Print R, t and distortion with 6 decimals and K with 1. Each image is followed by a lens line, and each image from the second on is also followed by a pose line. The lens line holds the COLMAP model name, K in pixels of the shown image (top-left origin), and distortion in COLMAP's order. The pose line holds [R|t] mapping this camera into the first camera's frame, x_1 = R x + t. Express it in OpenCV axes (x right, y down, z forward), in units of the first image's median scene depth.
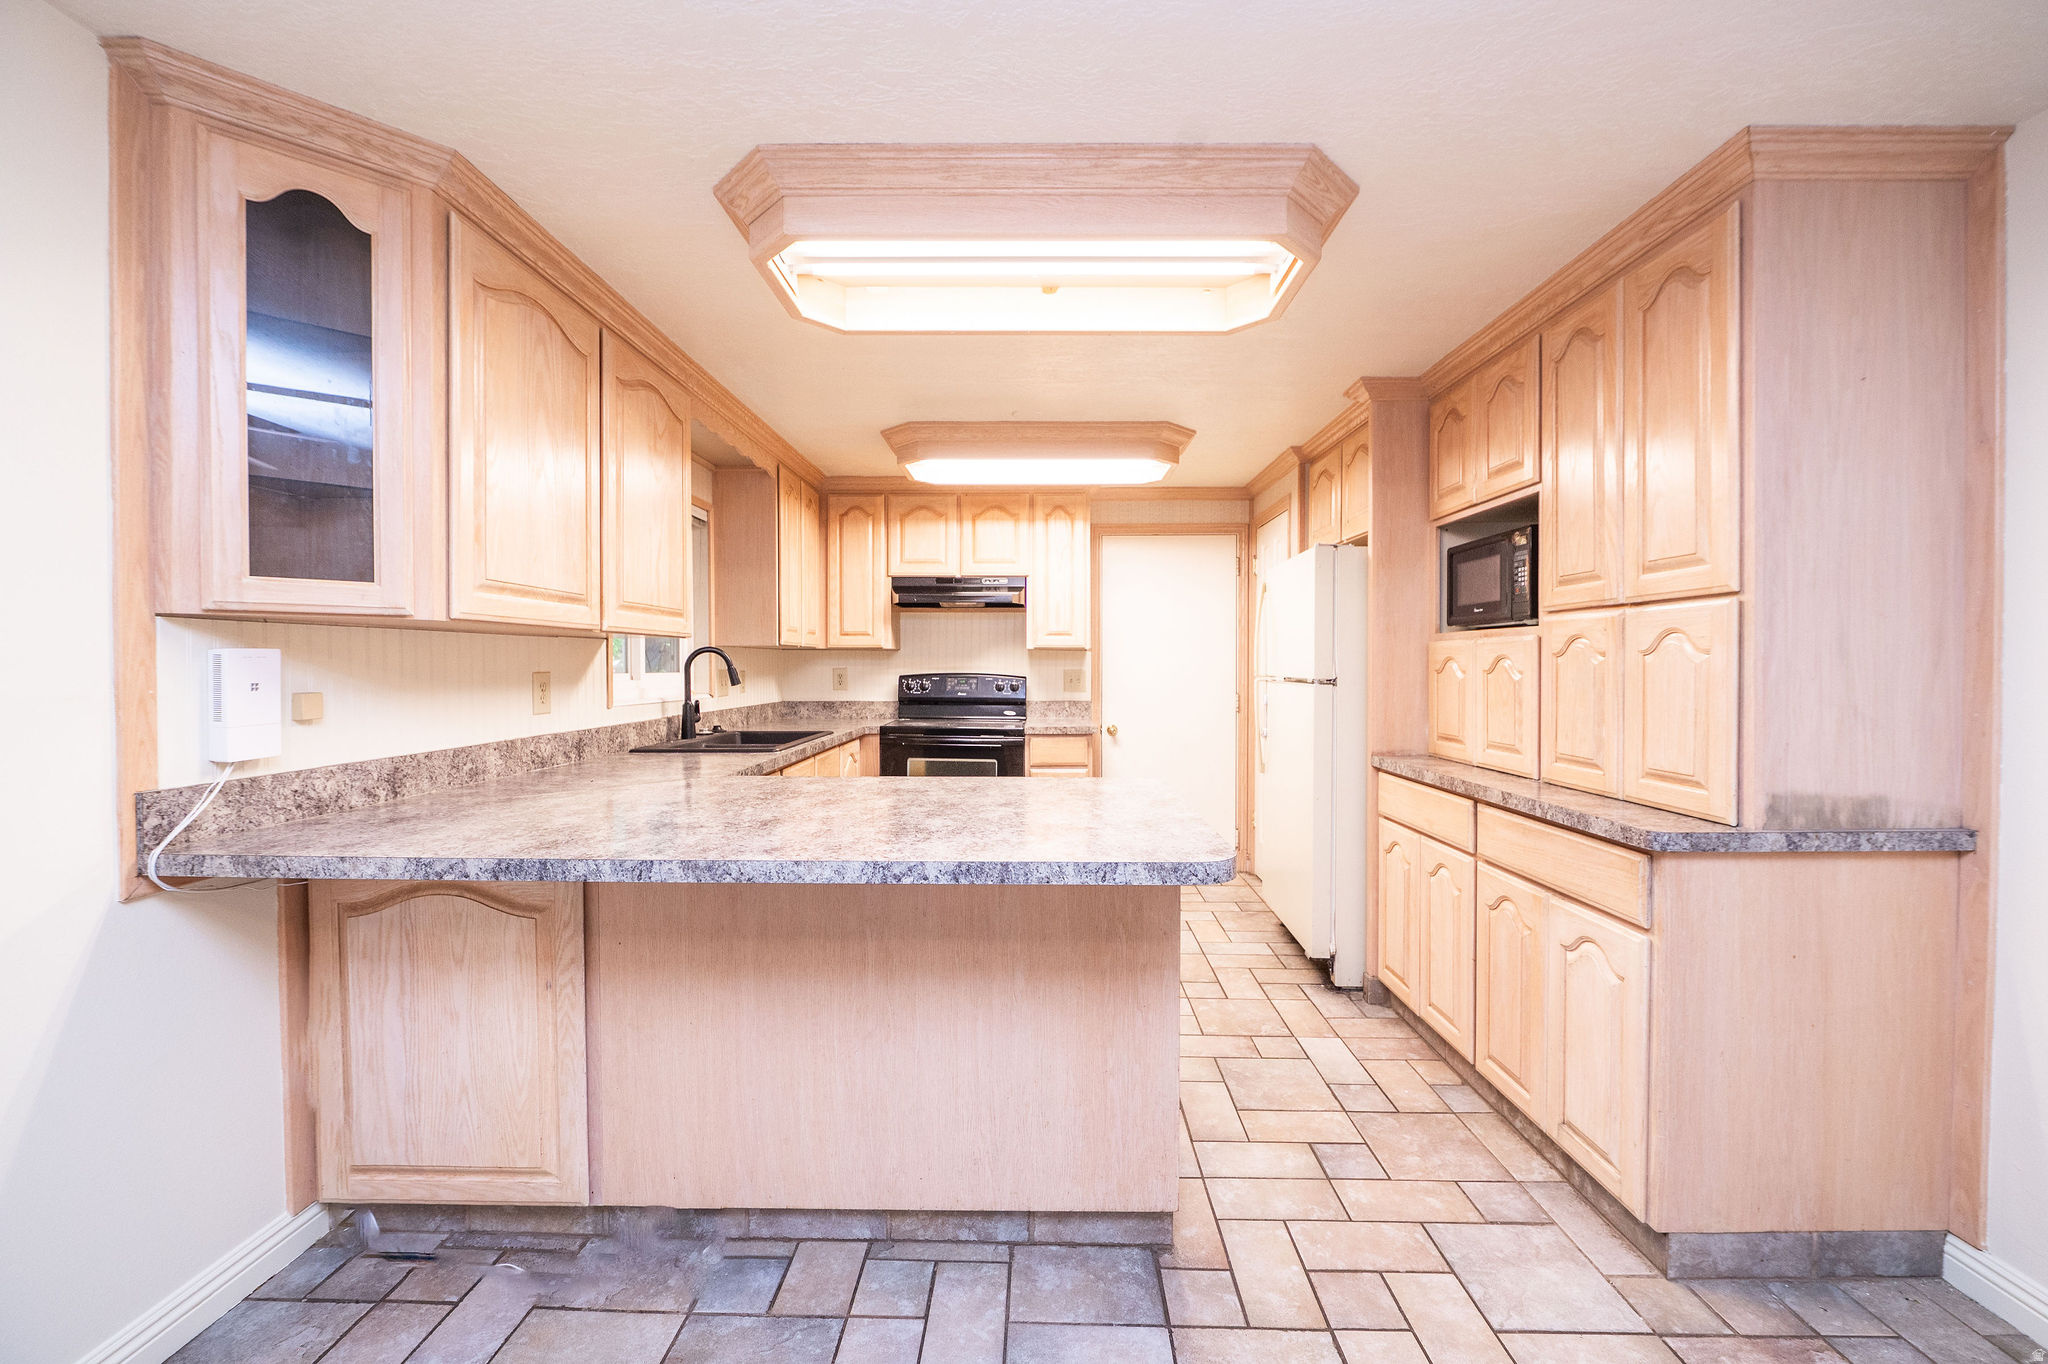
lens RADIAL K [[826.5, 0, 1037.9], [0, 826.5, 678.3], [0, 0, 1]] dist [-0.009664, 0.000201]
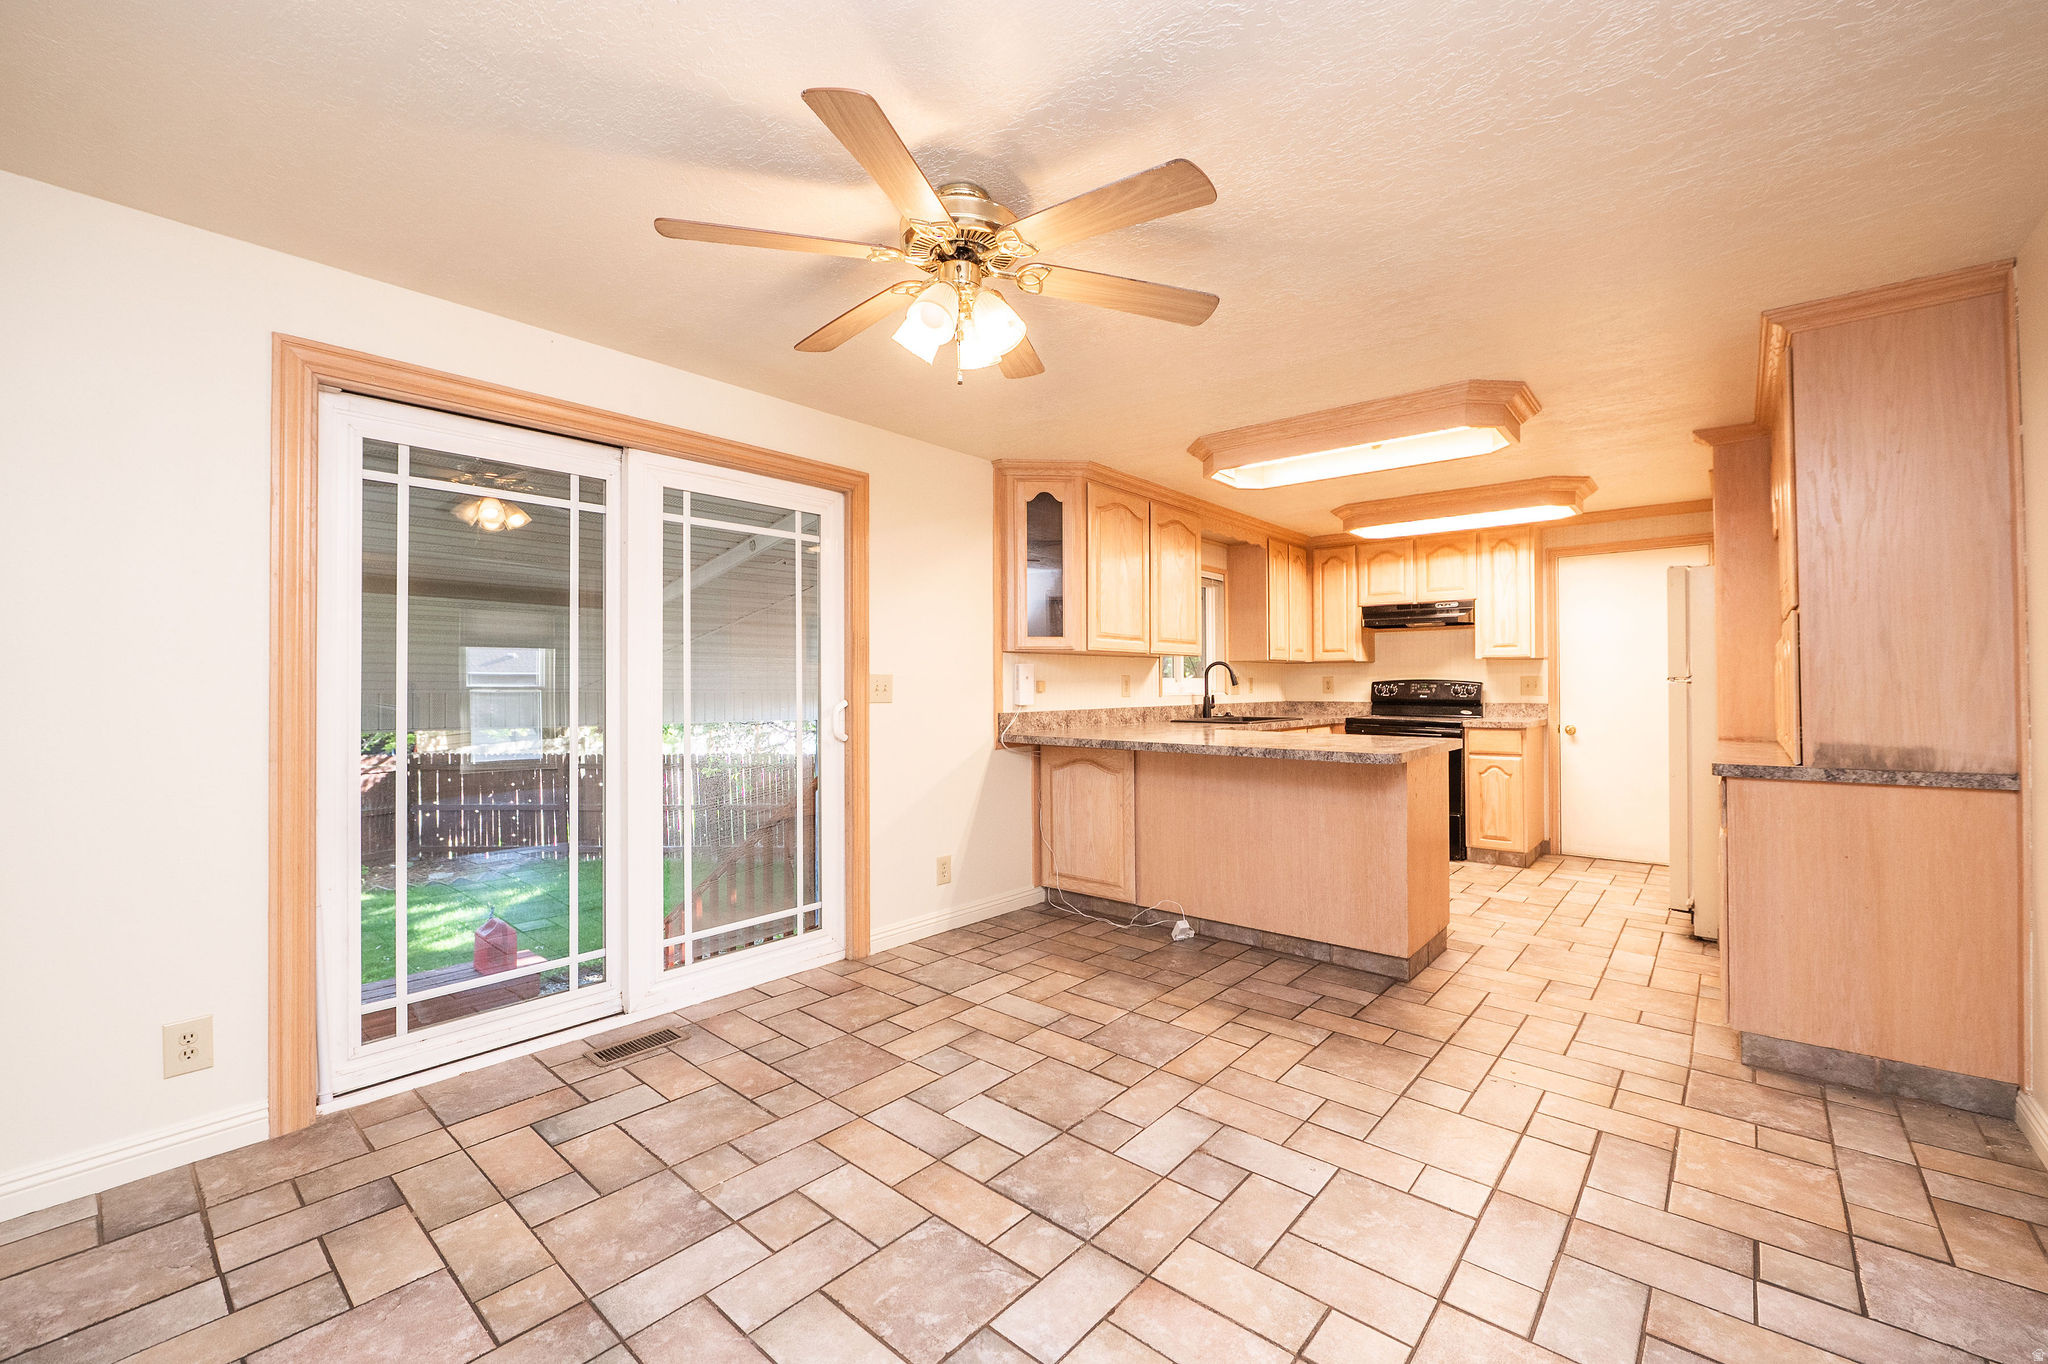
lens RADIAL K [[826.5, 0, 1037.9], [0, 826.5, 678.3], [0, 0, 1]] dist [-0.009664, 0.000201]
pose [[0.778145, -0.008554, -0.628027, 0.395090], [-0.005638, 0.999772, -0.020602, 0.034676], [0.628060, 0.019572, 0.777919, -0.555575]]
